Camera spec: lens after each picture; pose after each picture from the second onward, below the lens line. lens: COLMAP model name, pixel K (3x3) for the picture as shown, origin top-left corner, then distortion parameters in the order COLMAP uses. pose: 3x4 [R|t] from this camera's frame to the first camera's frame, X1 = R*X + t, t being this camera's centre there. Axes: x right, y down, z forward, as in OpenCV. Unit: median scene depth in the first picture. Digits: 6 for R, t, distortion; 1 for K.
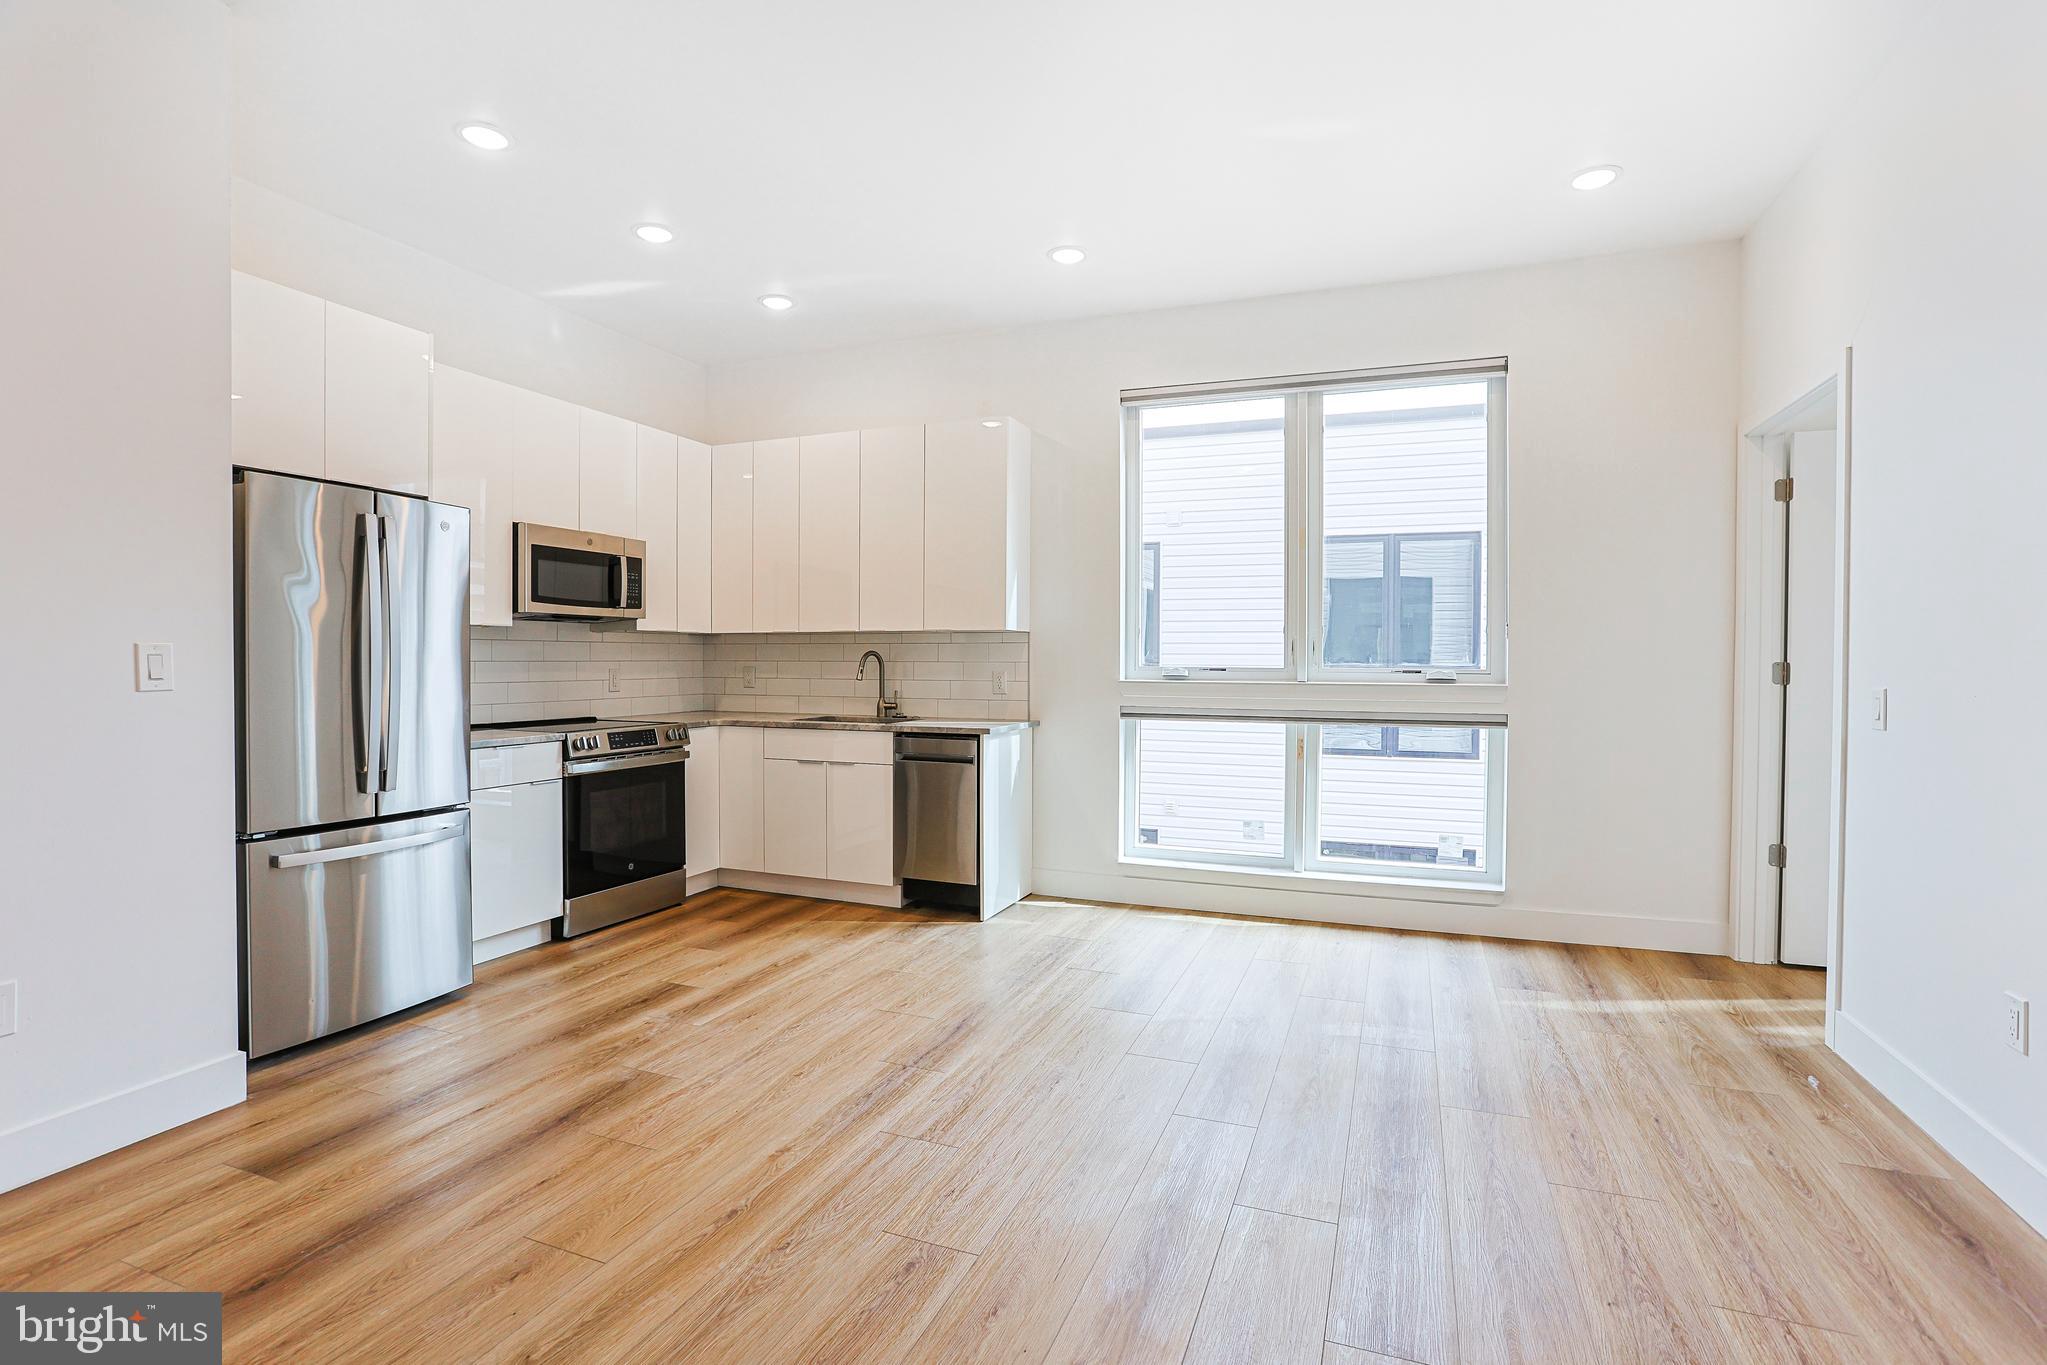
lens RADIAL K [[982.4, 0, 1020.0], [0, 982.4, 677.8], [0, 0, 1]] dist [-0.072727, 0.037903]
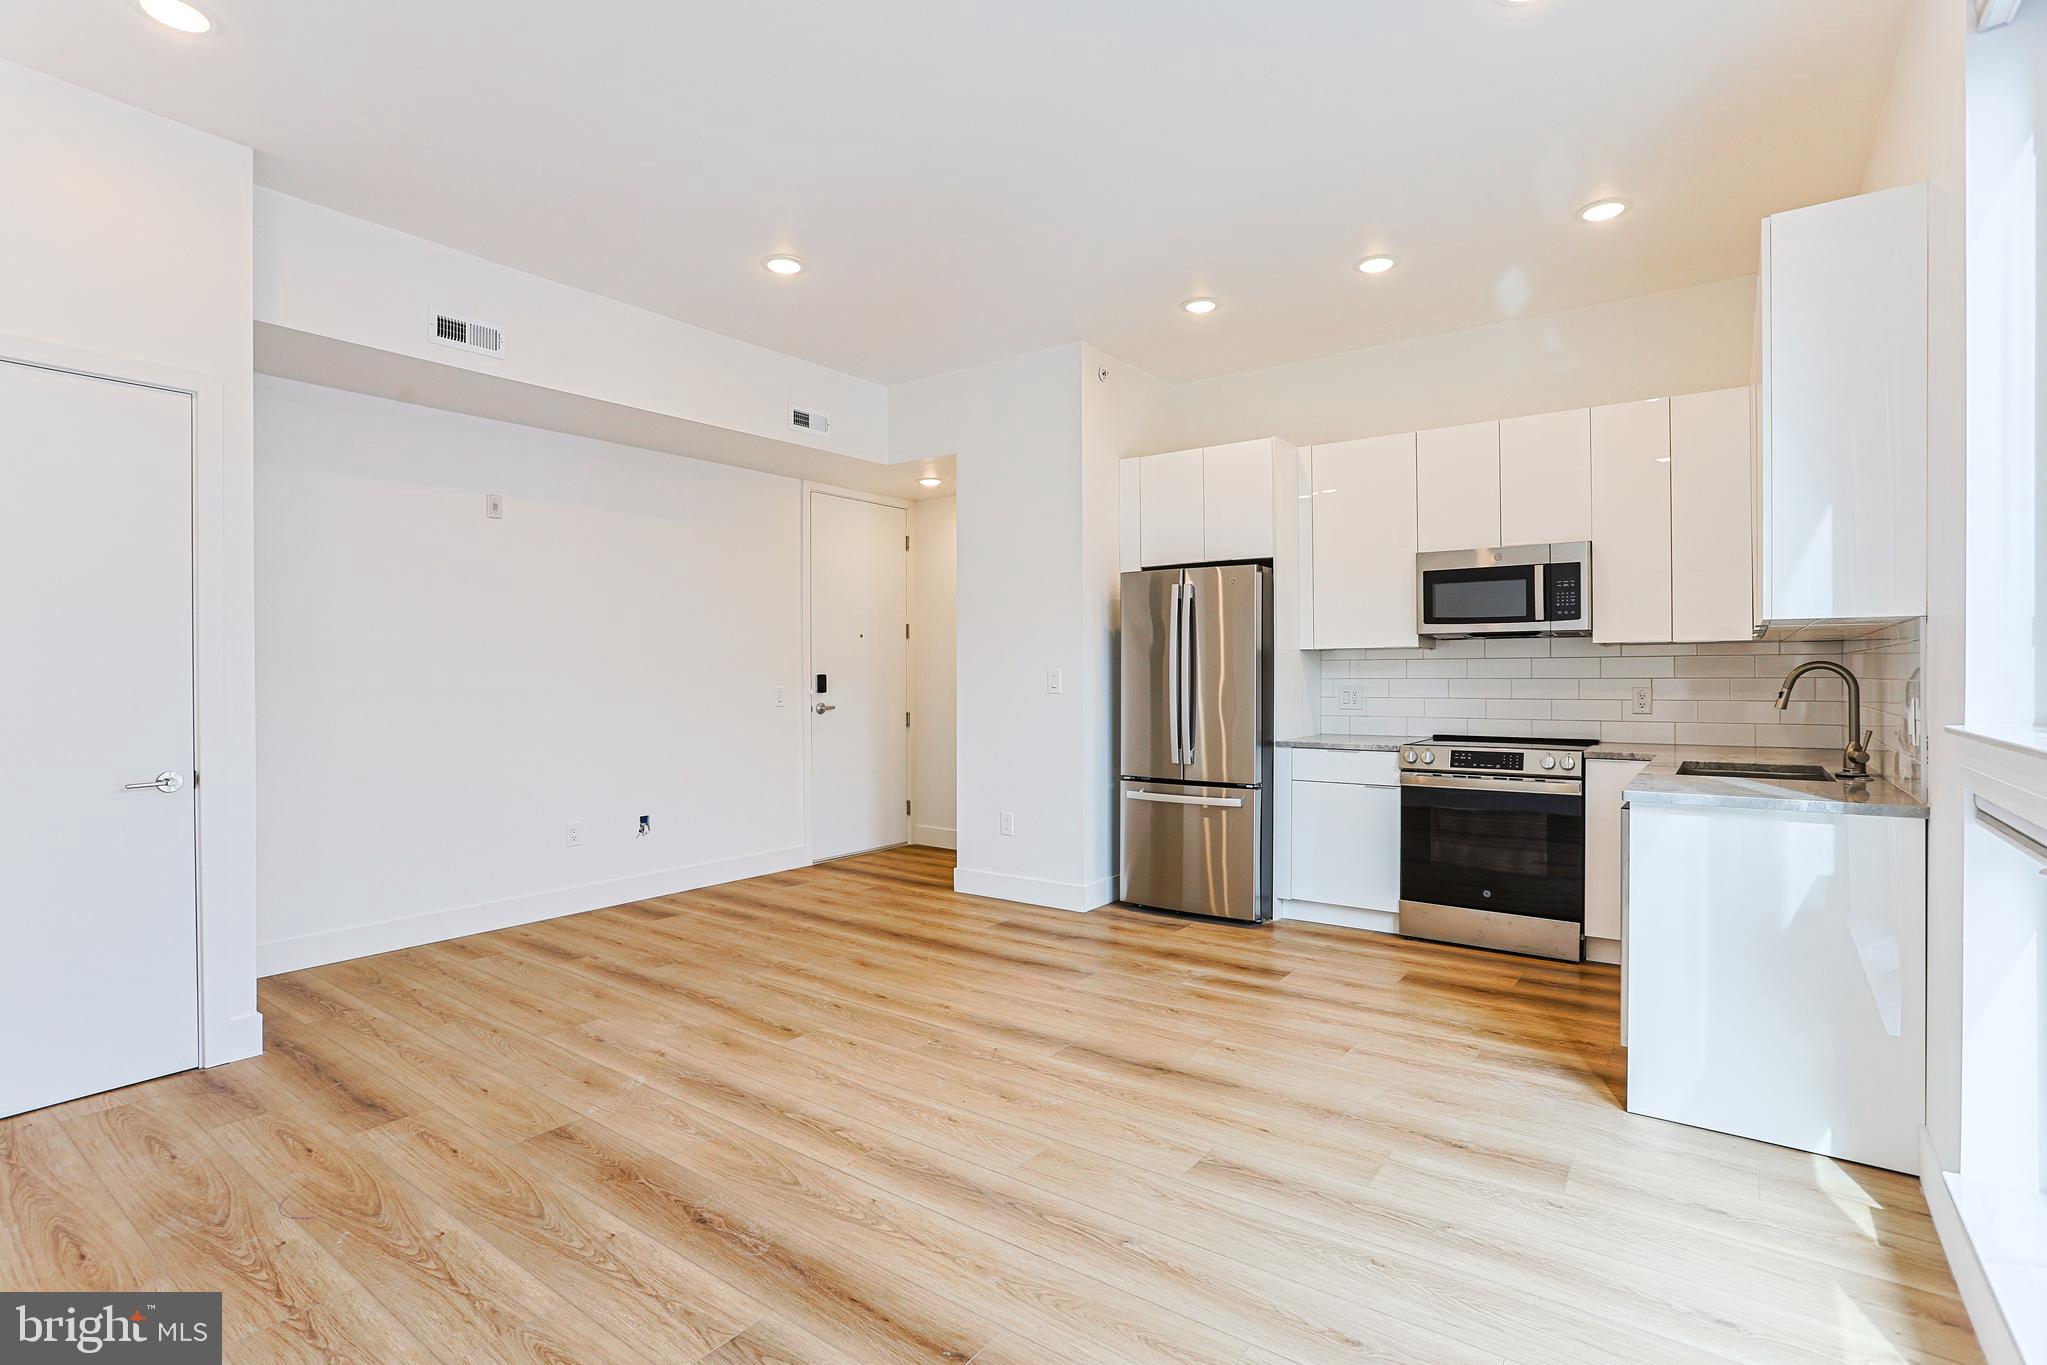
lens RADIAL K [[982.4, 0, 1020.0], [0, 982.4, 677.8], [0, 0, 1]] dist [-0.072727, 0.037903]
pose [[-0.259705, -0.001126, -0.965687, 0.606066], [-0.015256, 0.999879, 0.002937, -0.012838], [0.965567, 0.015495, -0.259691, 0.766307]]
